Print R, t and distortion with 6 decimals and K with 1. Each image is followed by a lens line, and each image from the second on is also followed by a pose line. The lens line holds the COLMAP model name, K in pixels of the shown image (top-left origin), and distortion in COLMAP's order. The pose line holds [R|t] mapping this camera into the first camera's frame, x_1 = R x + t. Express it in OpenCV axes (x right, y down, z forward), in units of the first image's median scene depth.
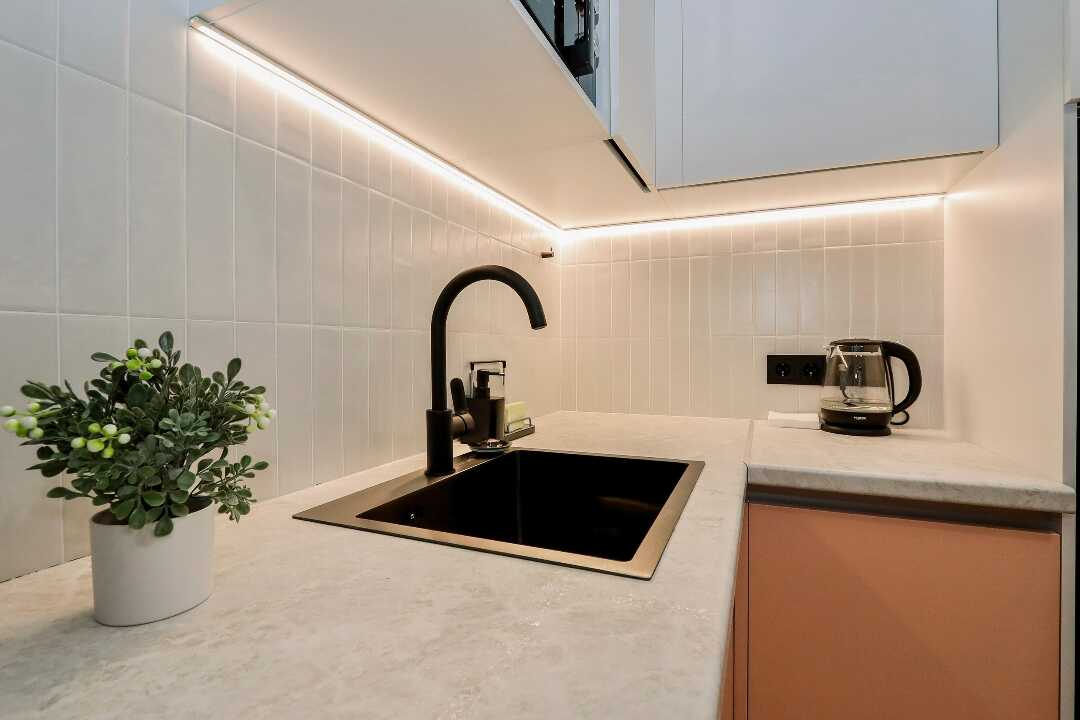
lens RADIAL K [[514.8, 0, 545.1], [0, 514.8, 351.8], [0, 0, 1]] dist [0.001105, 0.000345]
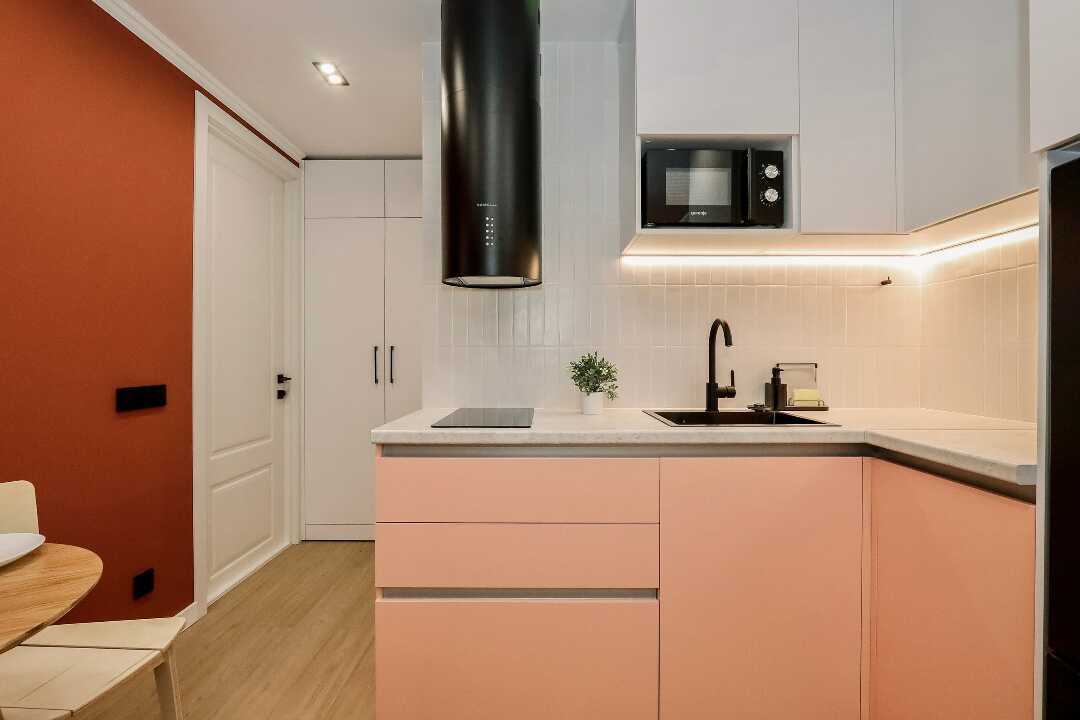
lens RADIAL K [[498.2, 0, 543.6], [0, 498.2, 363.6], [0, 0, 1]] dist [-0.010886, 0.001309]
pose [[0.378777, 0.012082, -0.925409, 1.491228], [-0.003611, 0.999926, 0.011577, 0.007009], [0.925481, -0.001043, 0.378793, -0.473617]]
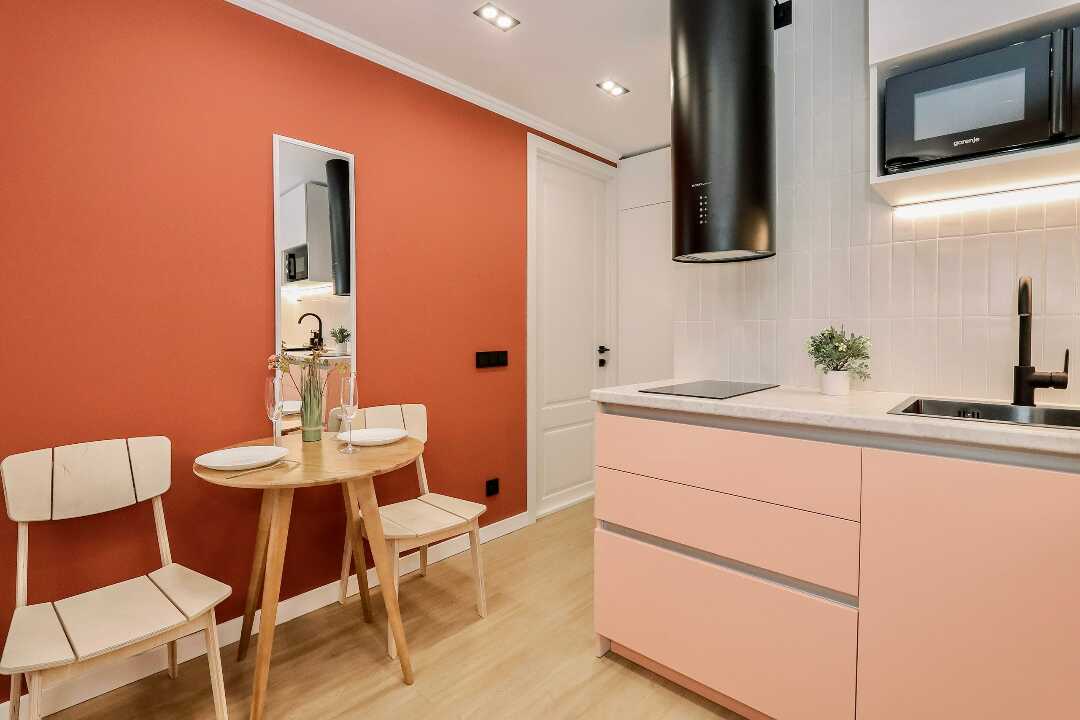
lens RADIAL K [[514.8, 0, 545.1], [0, 514.8, 351.8], [0, 0, 1]] dist [0.001105, 0.000345]
pose [[-0.331094, 0.035823, -0.942917, 1.791991], [-0.004869, 0.999201, 0.039671, 0.010135], [0.943585, 0.017726, -0.330655, 0.131138]]
